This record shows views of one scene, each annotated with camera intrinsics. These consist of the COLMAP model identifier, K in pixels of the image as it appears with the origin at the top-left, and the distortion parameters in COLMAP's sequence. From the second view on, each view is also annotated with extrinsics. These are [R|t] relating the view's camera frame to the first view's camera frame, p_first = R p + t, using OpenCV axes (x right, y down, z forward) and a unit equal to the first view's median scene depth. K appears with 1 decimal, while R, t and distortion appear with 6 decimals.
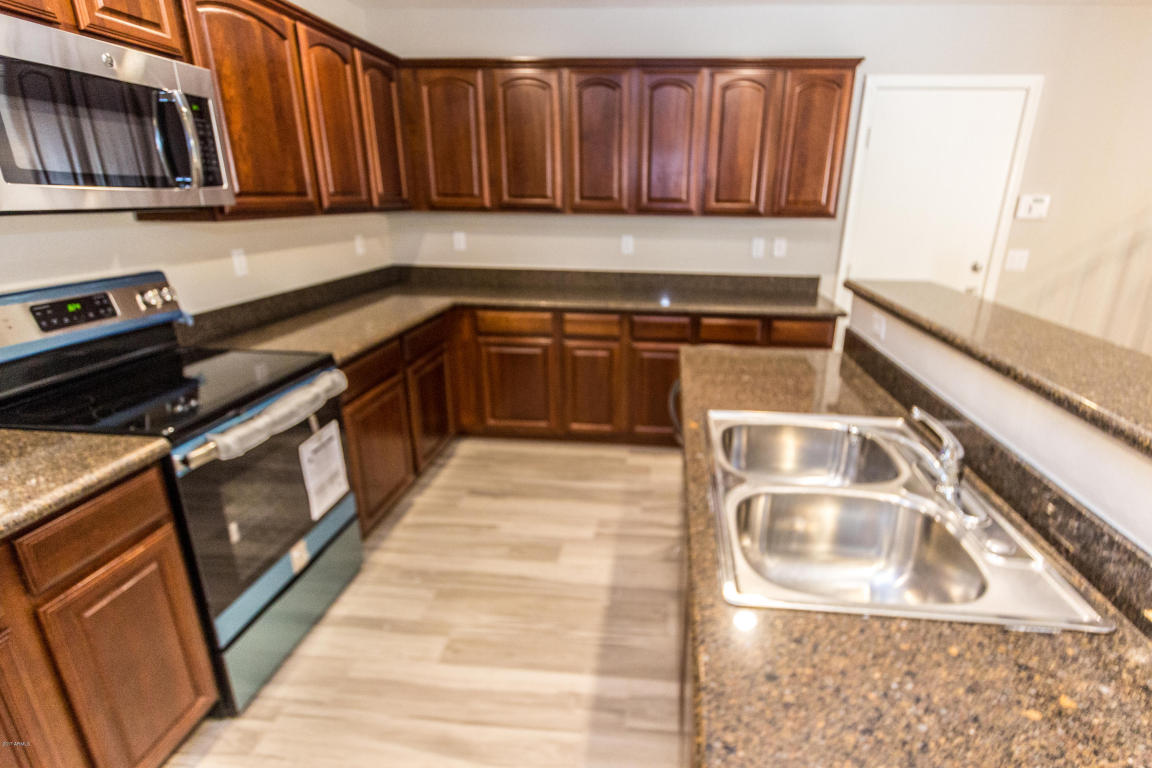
lens RADIAL K [[595.6, 0, 616.0], [0, 595.6, 404.8], [0, 0, 1]] dist [-0.002377, -0.001987]
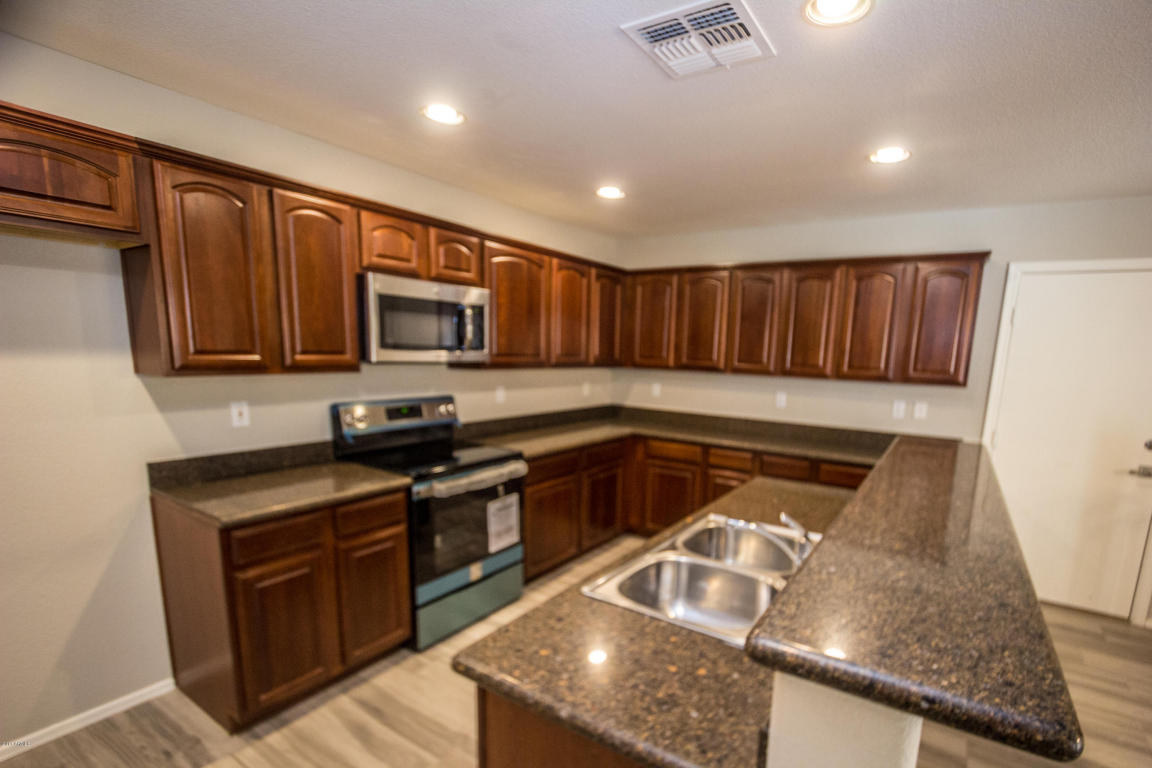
lens RADIAL K [[535.1, 0, 599.0], [0, 535.1, 434.4], [0, 0, 1]] dist [-0.030241, 0.003197]
pose [[0.880065, 0.089344, -0.466372, 0.310826], [-0.176443, 0.973349, -0.146489, 0.036470], [0.440855, 0.211208, 0.872375, -0.142575]]
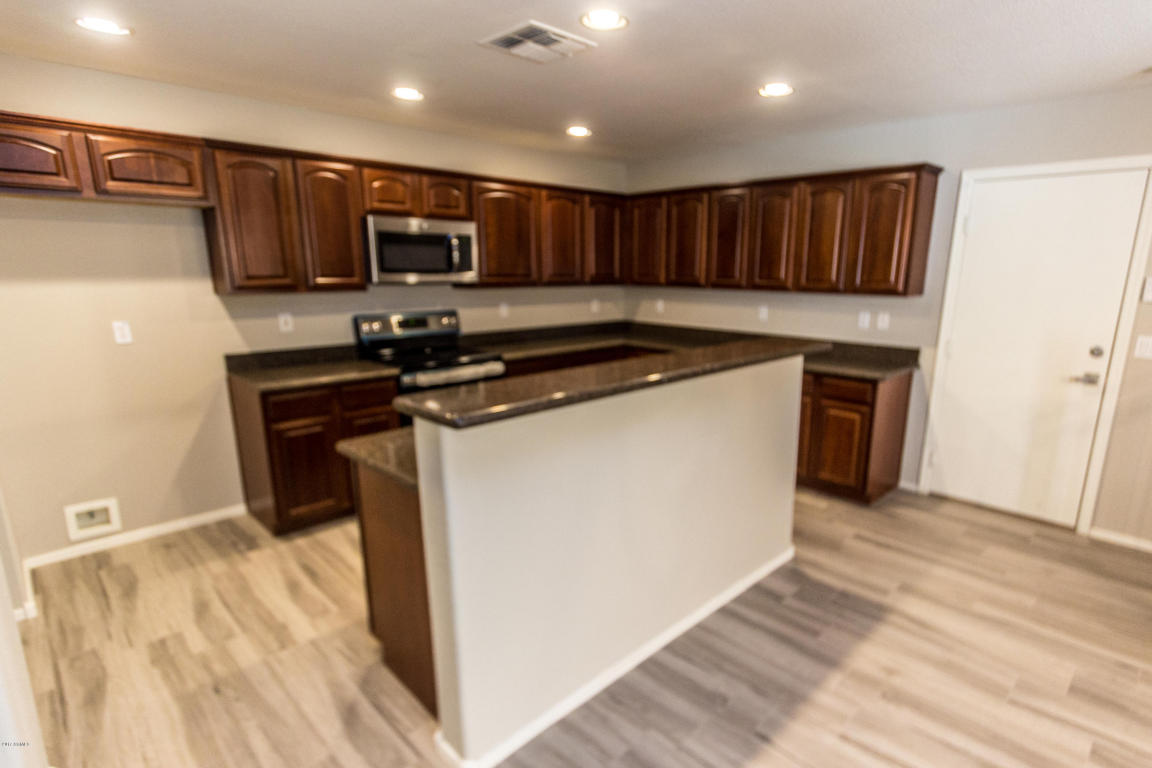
lens RADIAL K [[573.3, 0, 587.1], [0, 573.3, 391.9], [0, 0, 1]] dist [-0.012290, -0.001937]
pose [[0.759913, 0.129298, -0.637036, 0.810021], [-0.212327, 0.975635, -0.055259, 0.065509], [0.614370, 0.177251, 0.768851, -0.213572]]
